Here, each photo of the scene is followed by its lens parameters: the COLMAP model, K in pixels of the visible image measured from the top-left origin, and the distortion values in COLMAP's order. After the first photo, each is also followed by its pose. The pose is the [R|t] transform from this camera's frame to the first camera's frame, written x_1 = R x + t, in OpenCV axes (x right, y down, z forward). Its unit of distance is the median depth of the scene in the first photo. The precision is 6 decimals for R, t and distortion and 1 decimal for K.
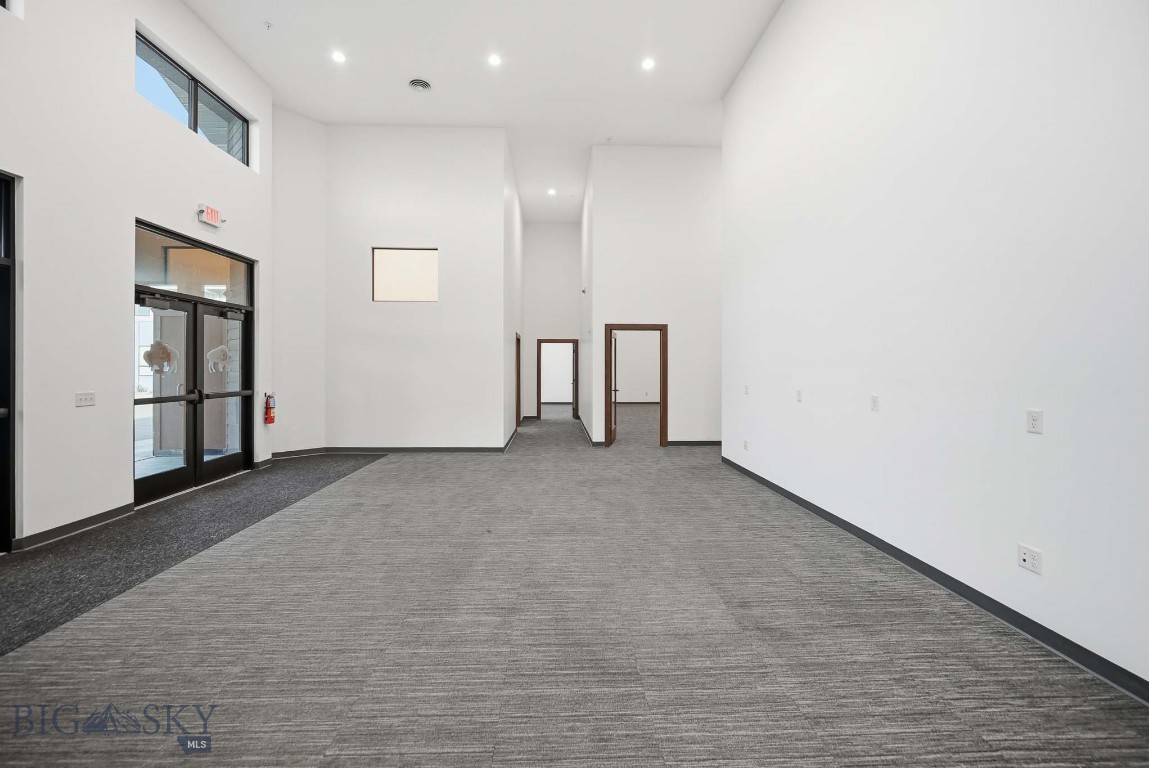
lens RADIAL K [[472.0, 0, 582.1], [0, 472.0, 361.4], [0, 0, 1]] dist [0.001760, 0.000095]
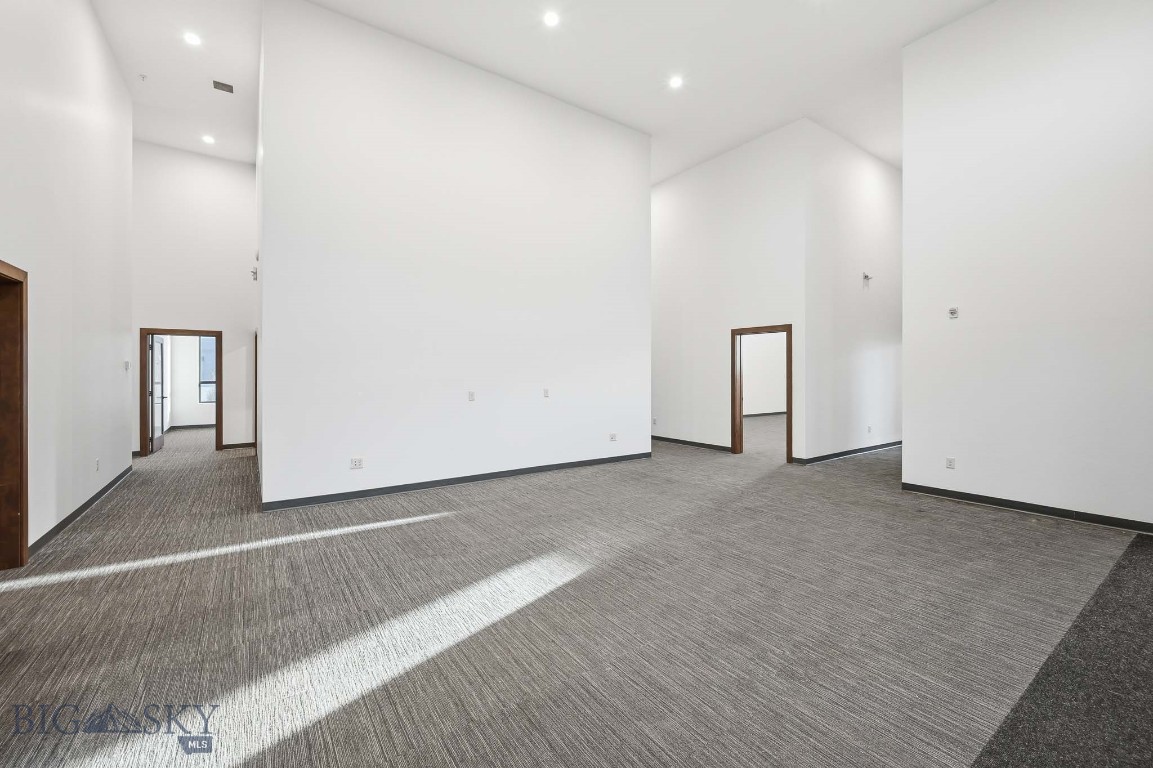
lens RADIAL K [[473.6, 0, 584.1], [0, 473.6, 361.3], [0, 0, 1]] dist [0.001760, 0.000095]
pose [[-0.536471, 0.022506, 0.843618, -1.176034], [-0.011419, 0.999359, -0.033923, 0.036196], [-0.843841, -0.027832, -0.535870, 2.202083]]
